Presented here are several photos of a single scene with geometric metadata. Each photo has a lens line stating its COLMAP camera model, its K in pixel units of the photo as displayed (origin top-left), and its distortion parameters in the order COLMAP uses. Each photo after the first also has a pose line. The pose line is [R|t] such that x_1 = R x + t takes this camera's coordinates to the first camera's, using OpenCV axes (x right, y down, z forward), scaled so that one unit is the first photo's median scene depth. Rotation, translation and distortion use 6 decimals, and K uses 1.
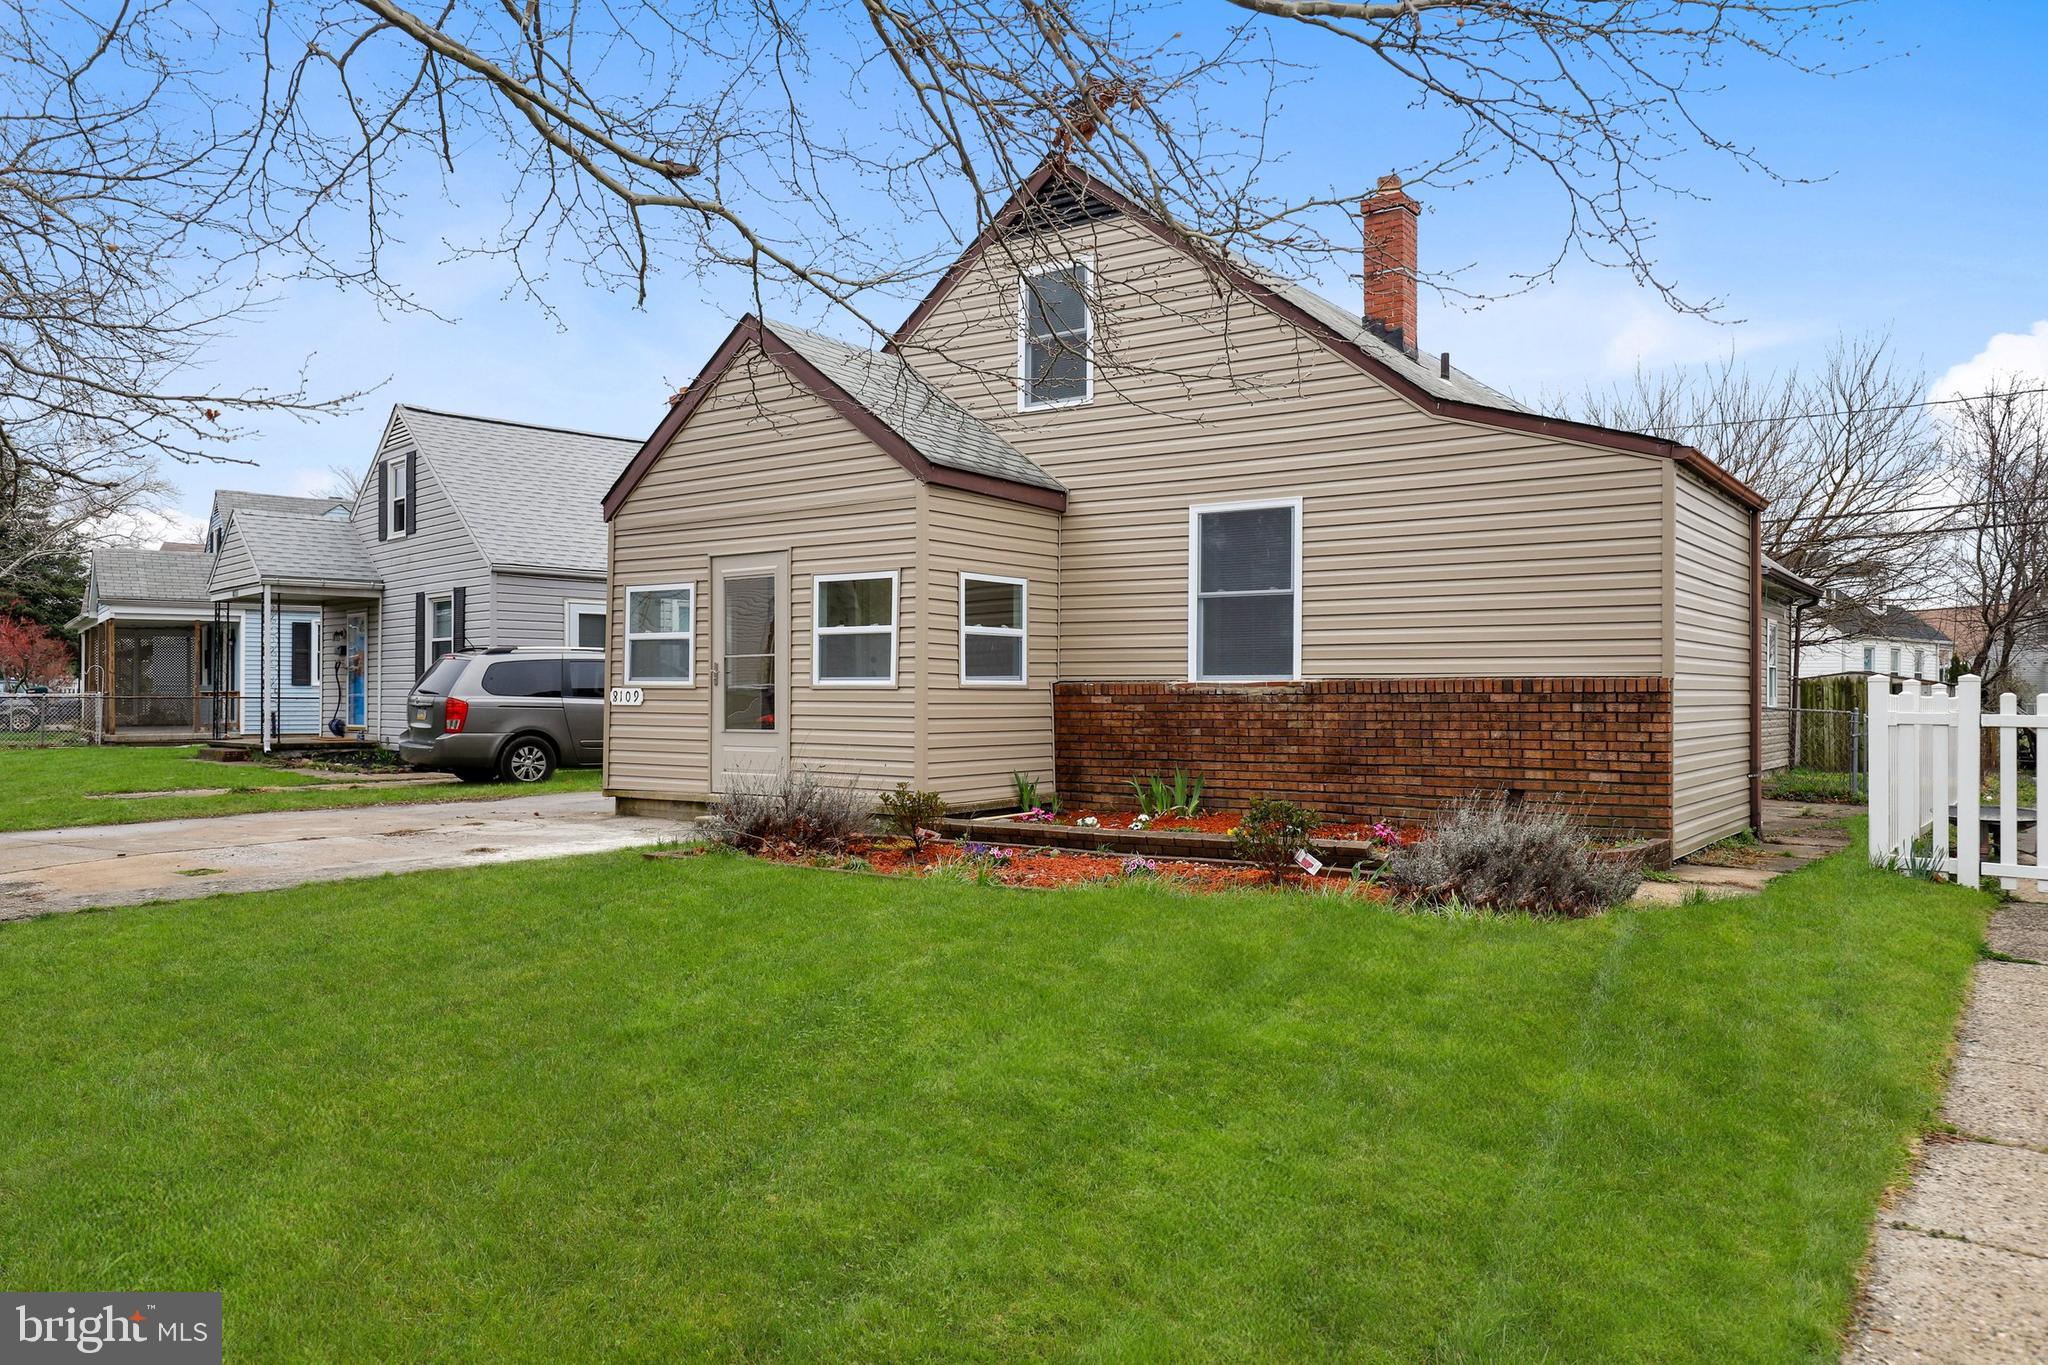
lens RADIAL K [[1441.8, 0, 1021.1], [0, 1441.8, 687.5], [0, 0, 1]] dist [-0.020866, -0.000306]
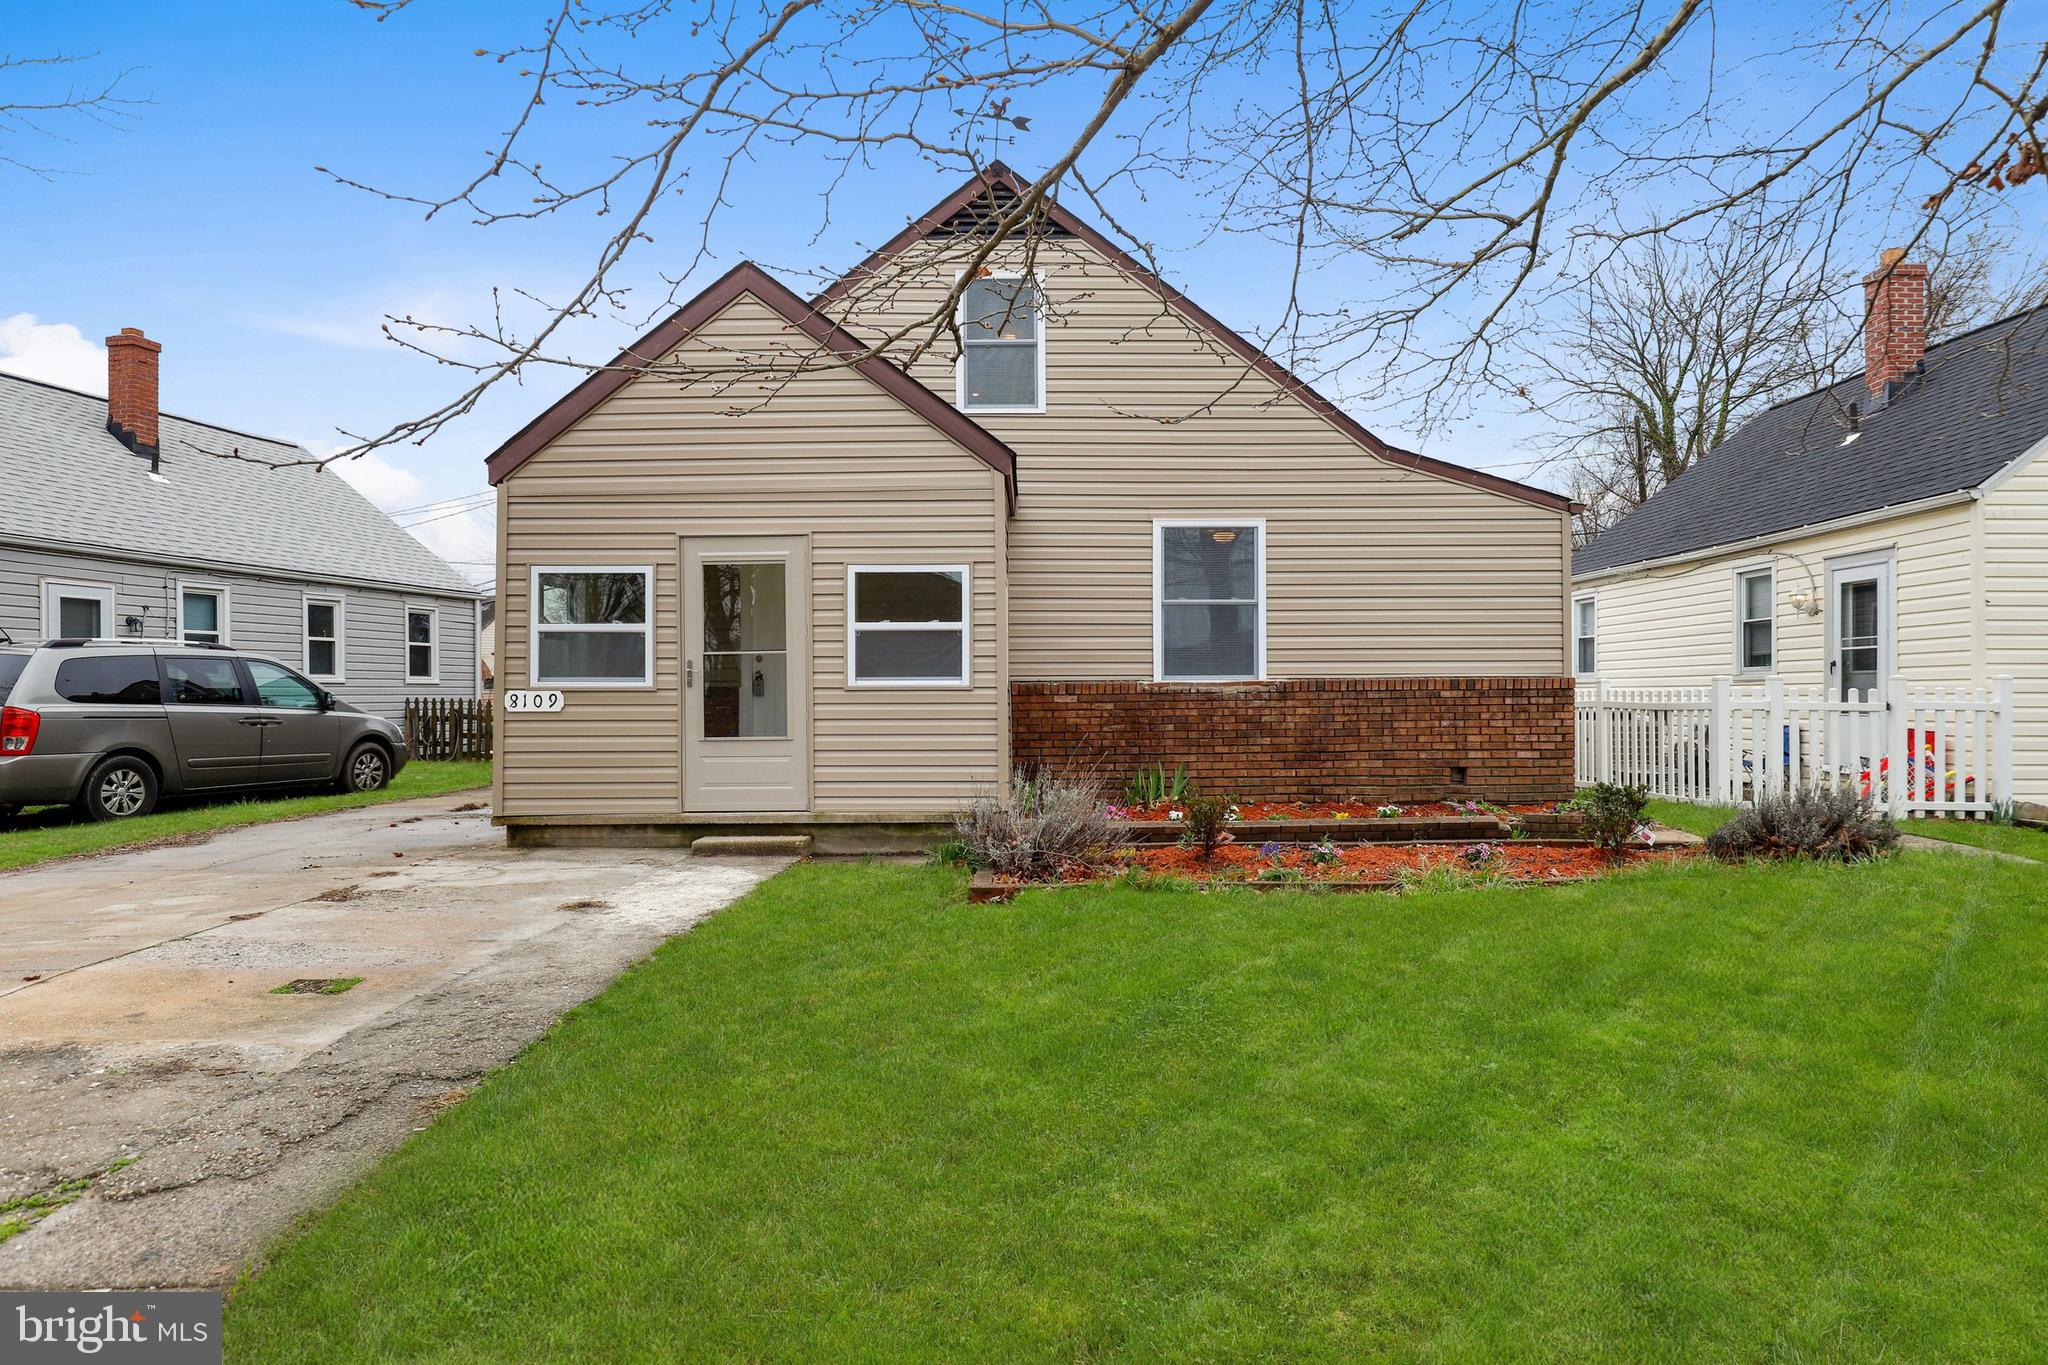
lens RADIAL K [[1234.4, 0, 1029.6], [0, 1234.4, 685.3], [0, 0, 1]] dist [-0.017084, 0.004247]
pose [[0.814589, -0.002360, 0.580033, -0.523574], [0.004985, 0.999983, -0.002932, 0.001138], [-0.580017, 0.005280, 0.814588, 0.313254]]
